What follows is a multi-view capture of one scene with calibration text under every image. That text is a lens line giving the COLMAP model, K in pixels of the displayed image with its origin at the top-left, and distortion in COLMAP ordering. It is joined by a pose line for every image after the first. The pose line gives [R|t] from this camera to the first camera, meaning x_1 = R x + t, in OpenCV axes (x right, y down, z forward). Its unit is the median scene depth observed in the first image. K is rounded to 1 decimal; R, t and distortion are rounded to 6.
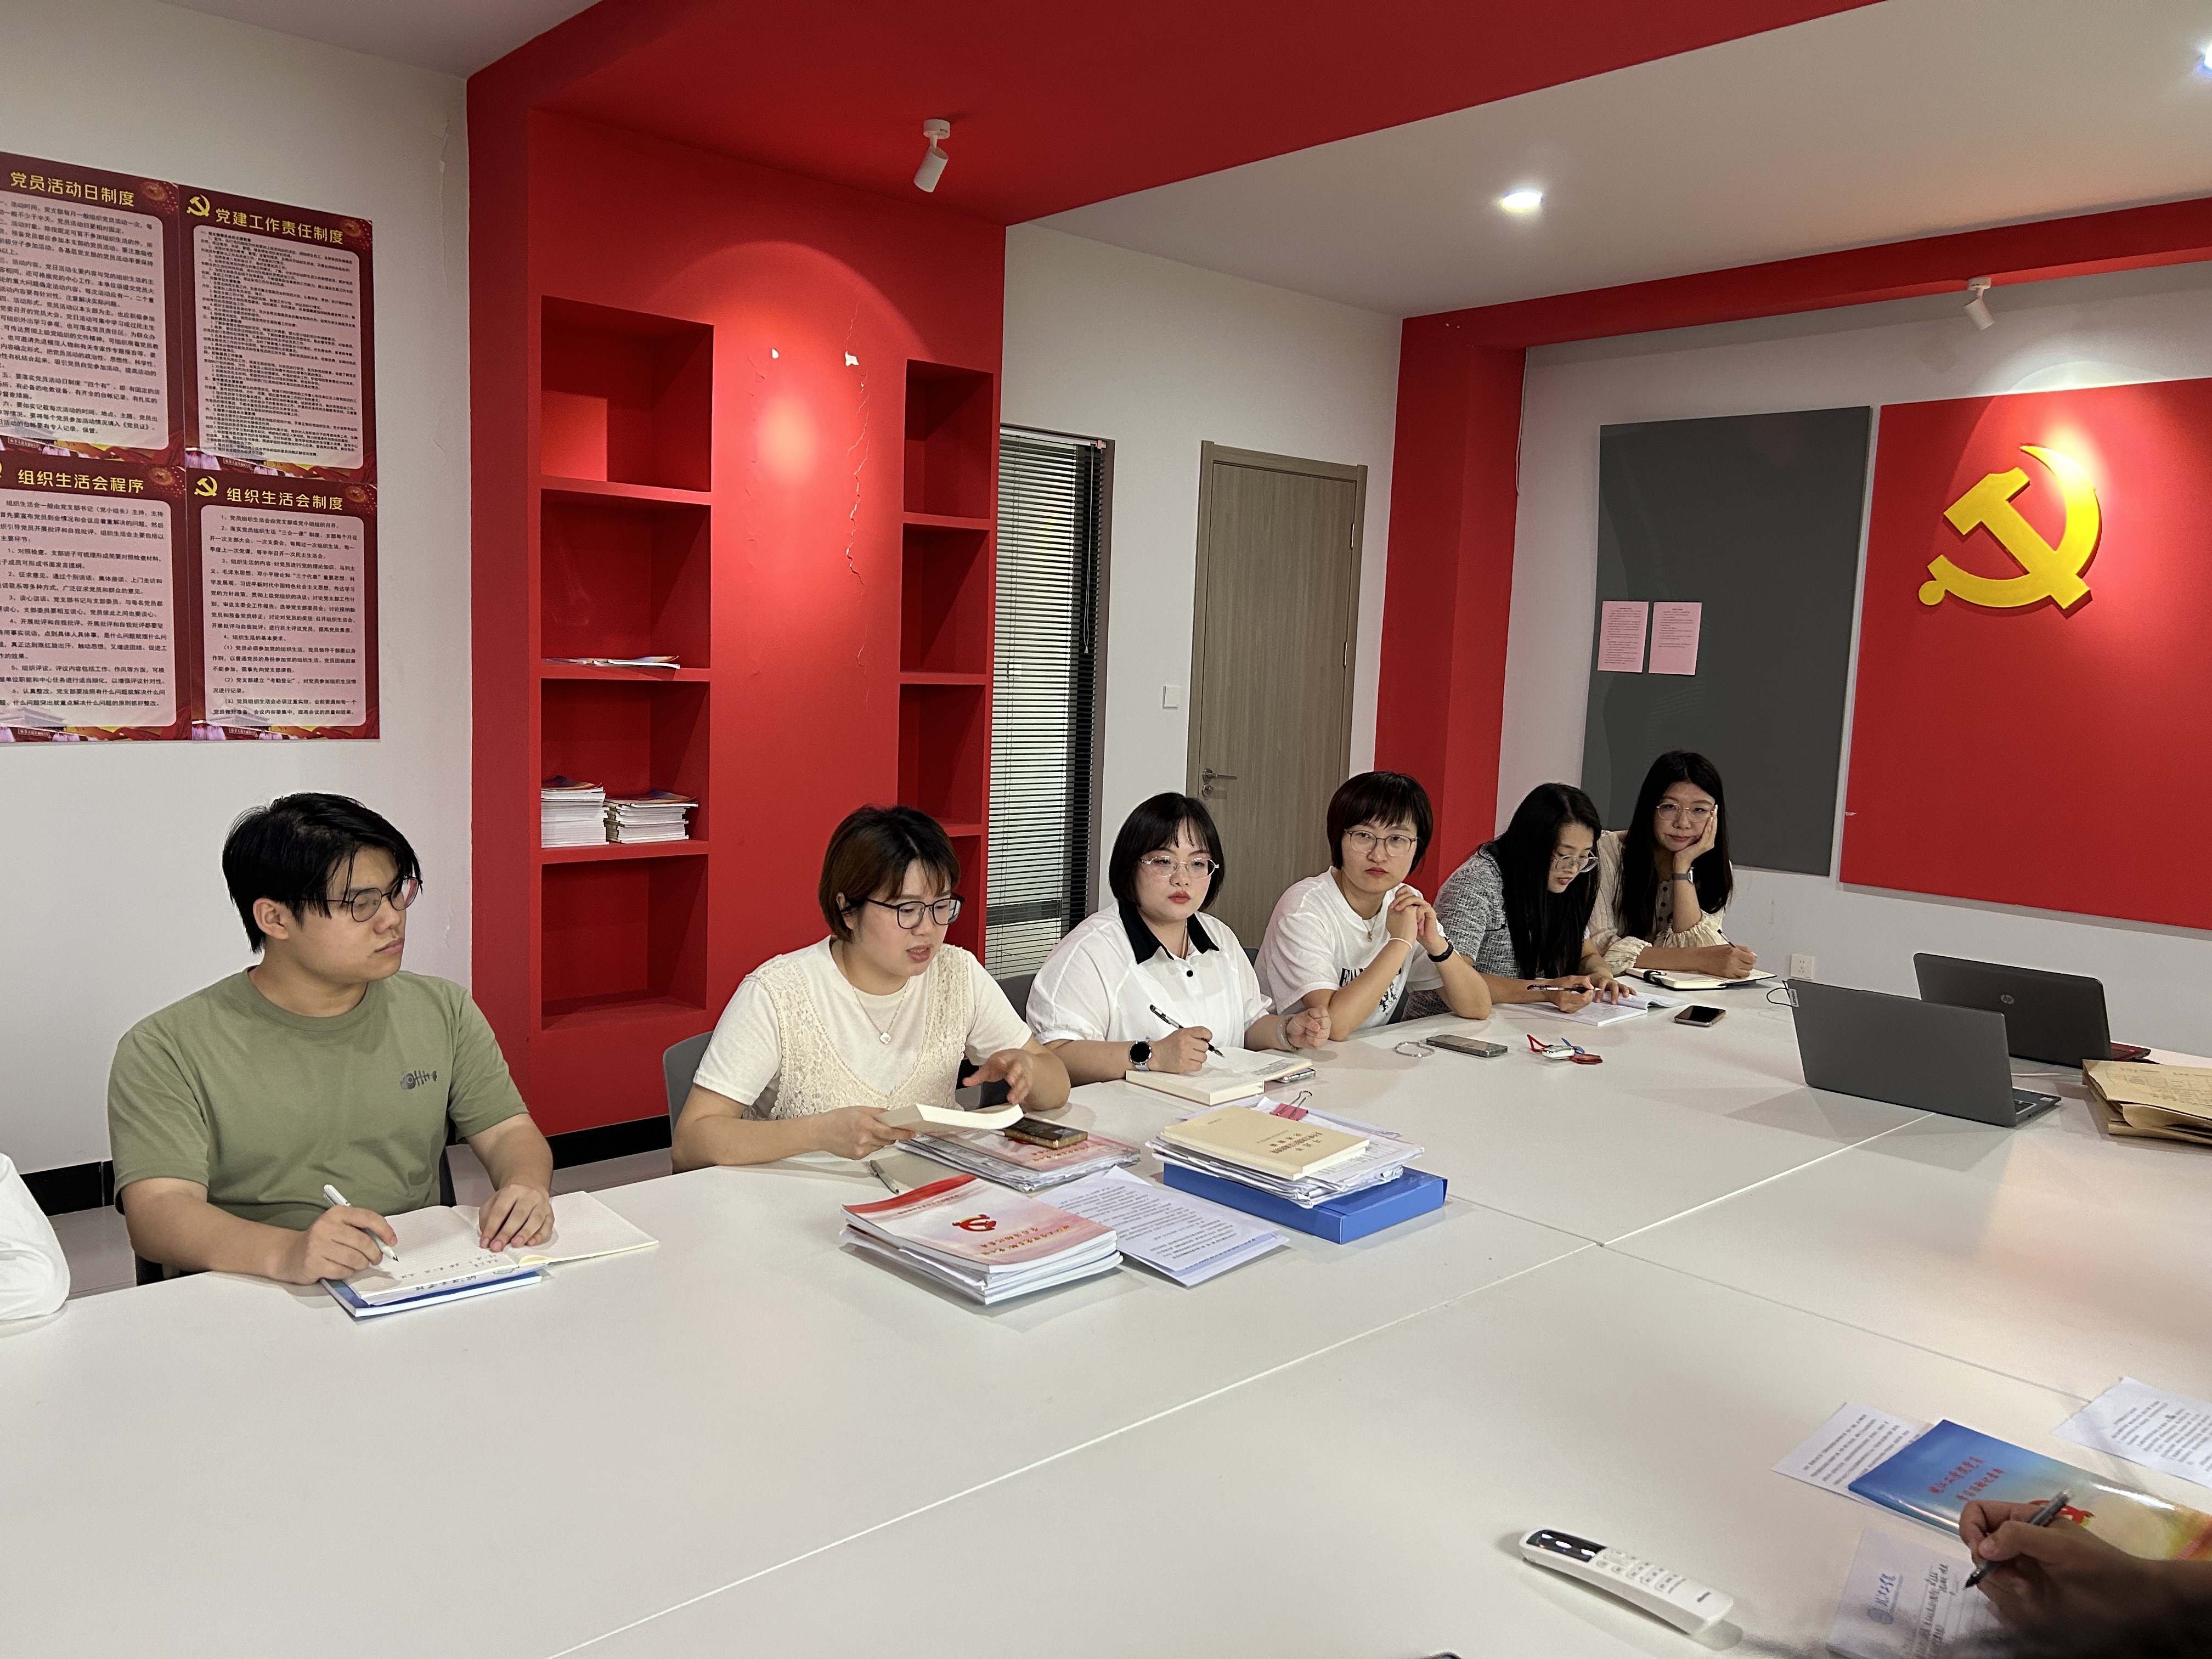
lens RADIAL K [[1640.9, 0, 1094.9], [0, 1640.9, 829.0], [0, 0, 1]] dist [0.021162, -0.031901]
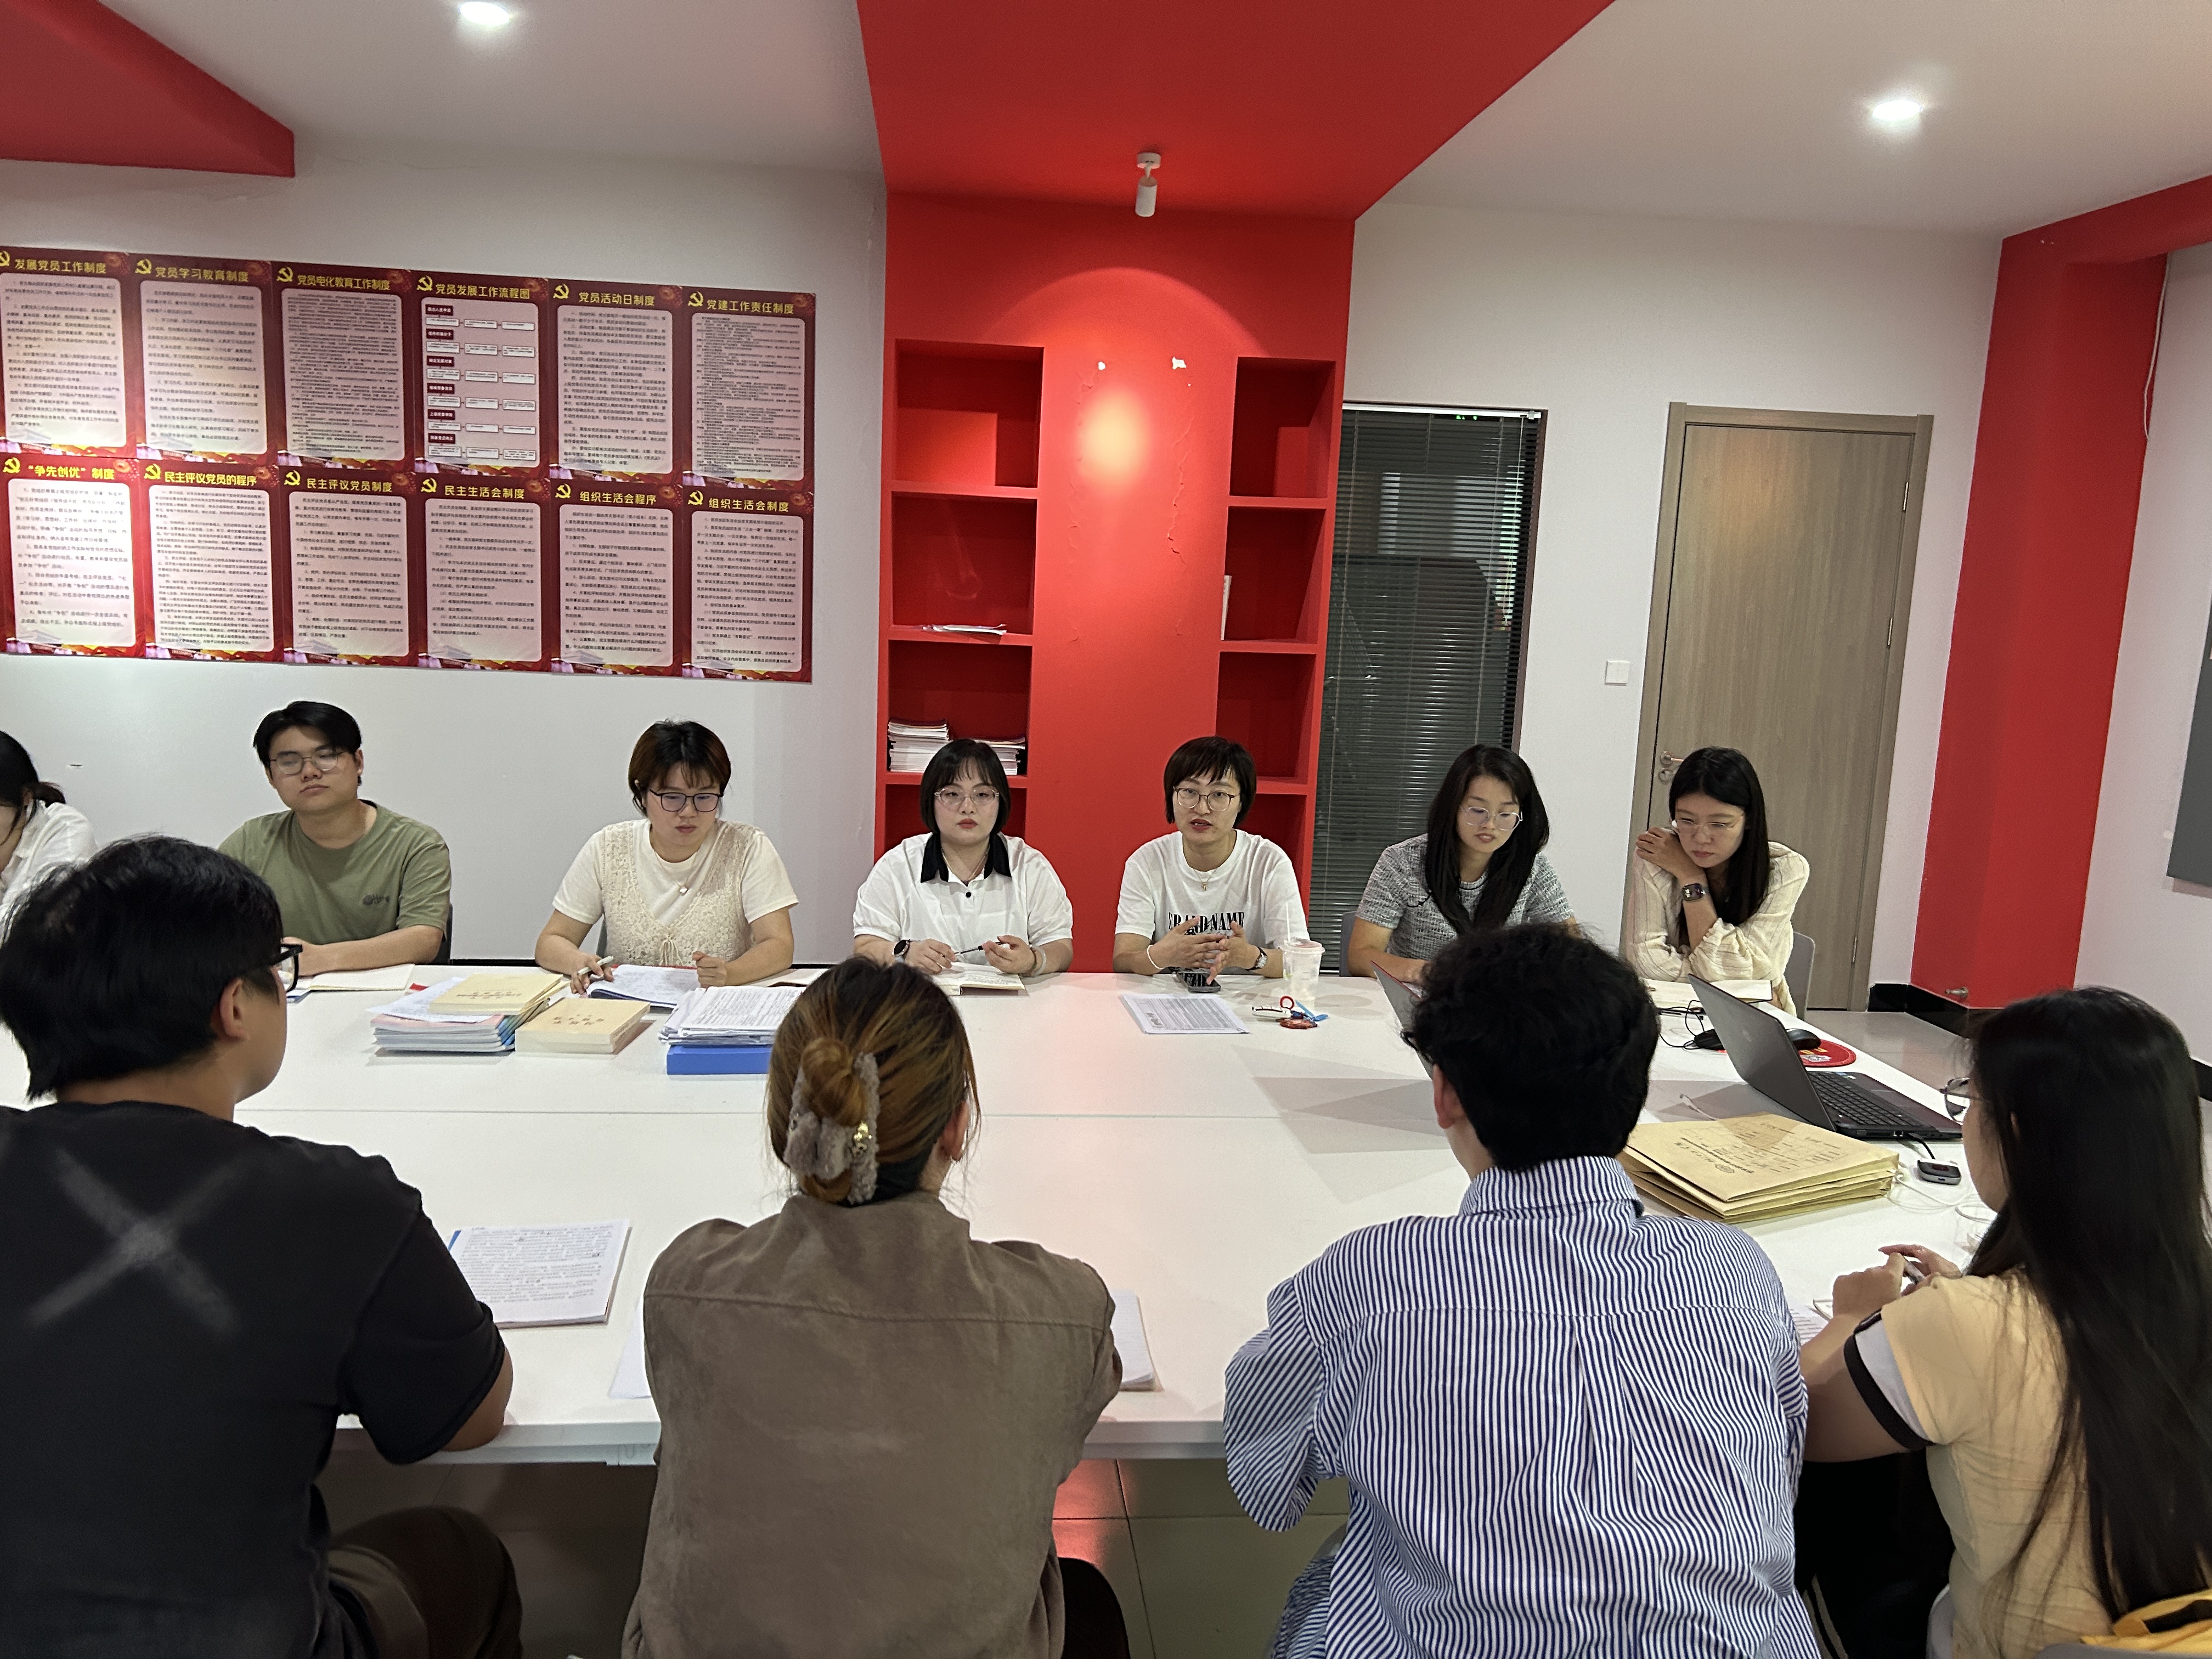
lens RADIAL K [[1640.9, 0, 1086.6], [0, 1640.9, 828.7], [0, 0, 1]] dist [0.021162, -0.031901]
pose [[0.802131, 0.085942, -0.590932, 0.564646], [-0.077195, 0.996209, 0.040098, -0.007036], [0.592138, 0.013453, 0.805724, 0.060622]]
